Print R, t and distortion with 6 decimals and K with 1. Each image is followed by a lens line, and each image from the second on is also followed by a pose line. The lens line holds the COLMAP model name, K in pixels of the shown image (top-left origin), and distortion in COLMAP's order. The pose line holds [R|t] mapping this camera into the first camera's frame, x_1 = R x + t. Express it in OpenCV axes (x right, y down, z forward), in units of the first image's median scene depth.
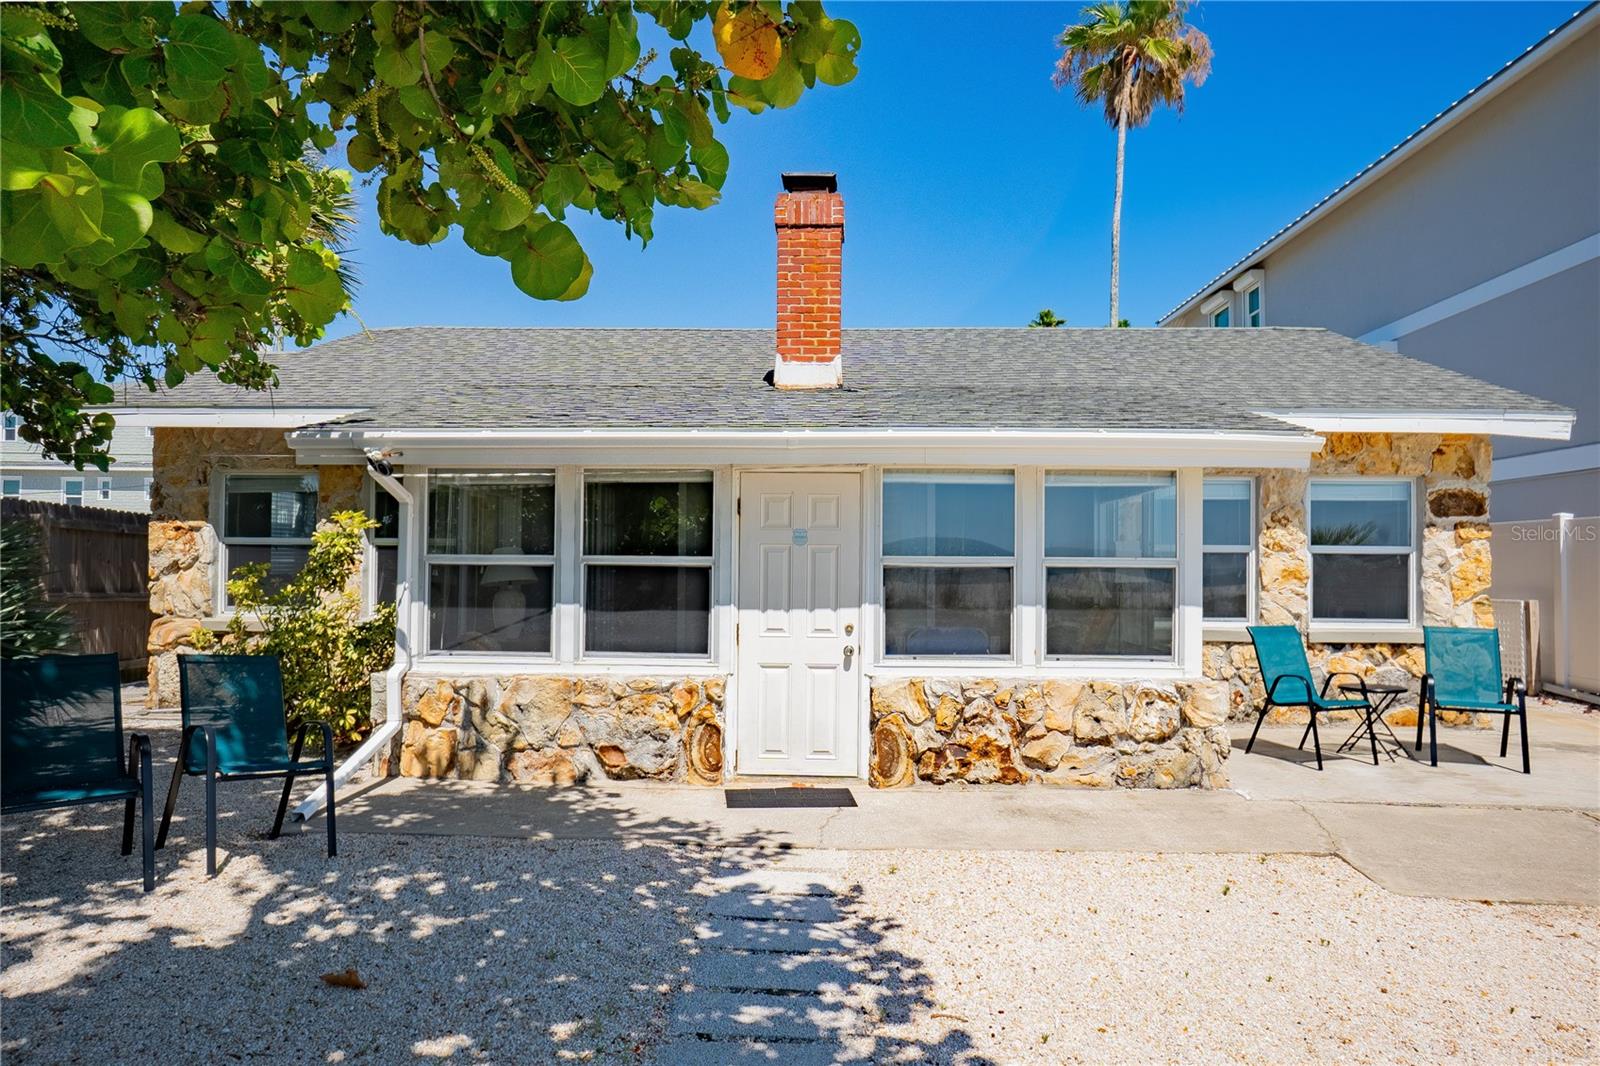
lens RADIAL K [[1131.4, 0, 800.0], [0, 1131.4, 533.0], [0, 0, 1]] dist [-0.088298, 0.111866]
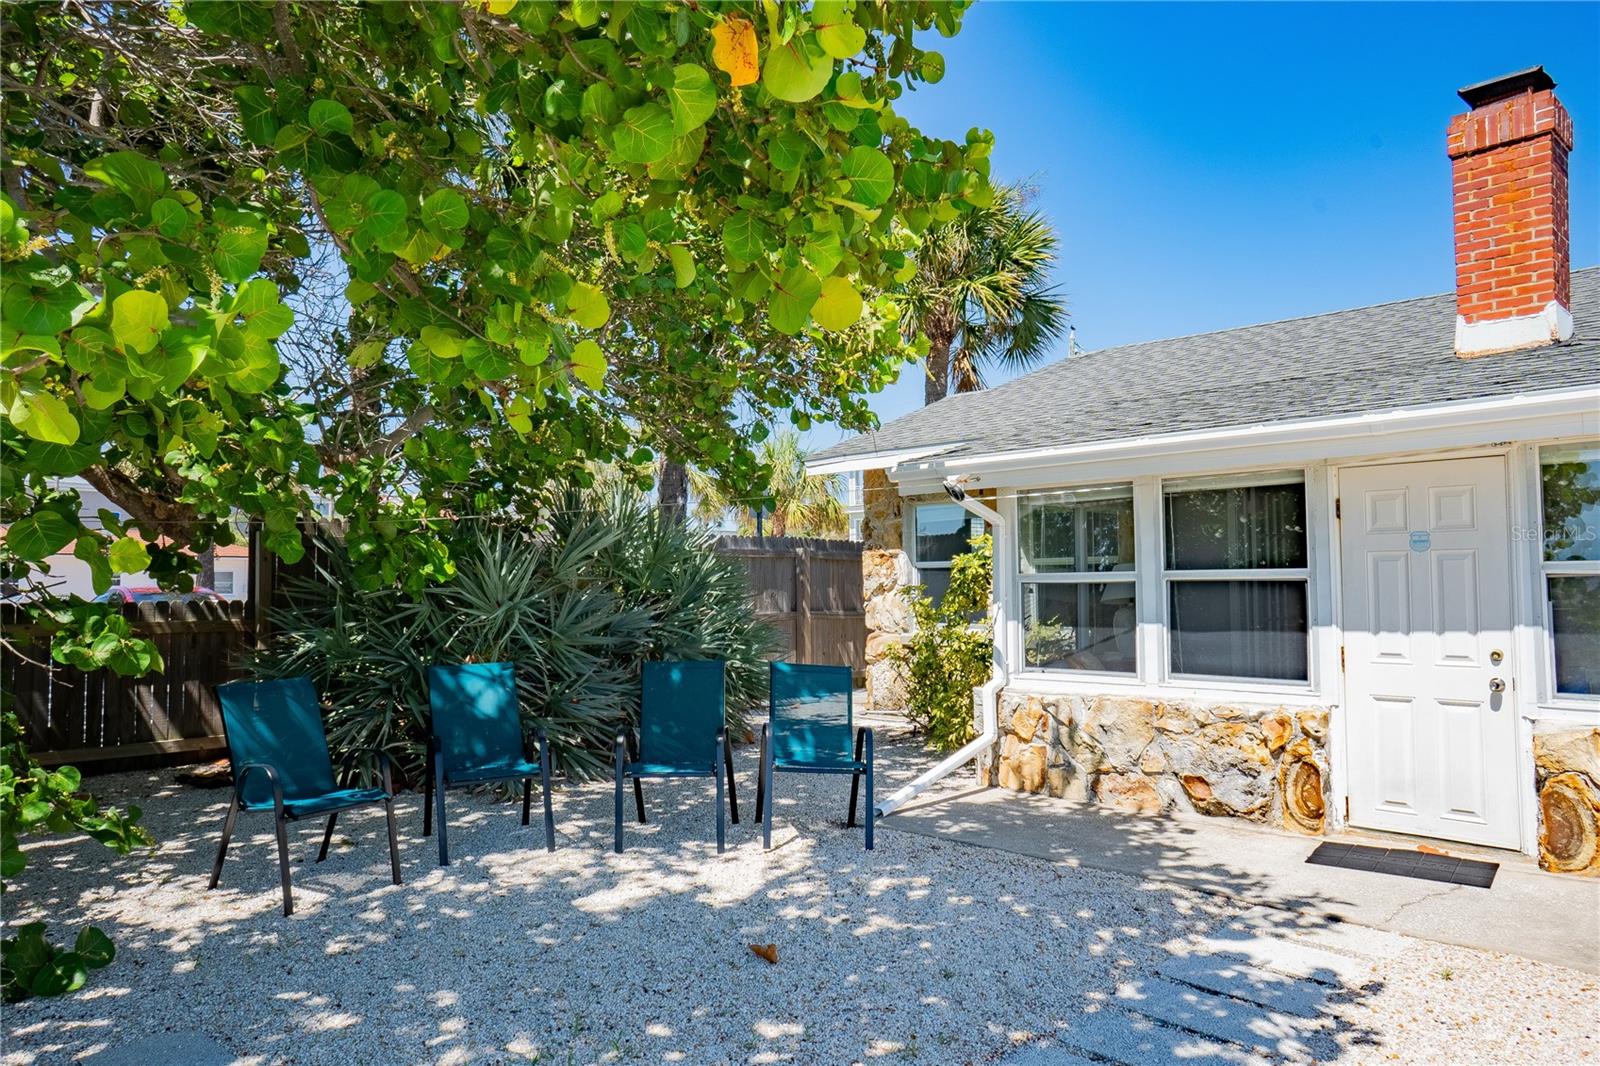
lens RADIAL K [[1122.0, 0, 800.0], [0, 1122.0, 533.0], [0, 0, 1]] dist [-0.057819, 0.086624]
pose [[0.716031, -0.048418, -0.696387, 0.243748], [0.038681, 0.998811, -0.029673, 0.004250], [0.696996, -0.005690, 0.717052, 0.121370]]
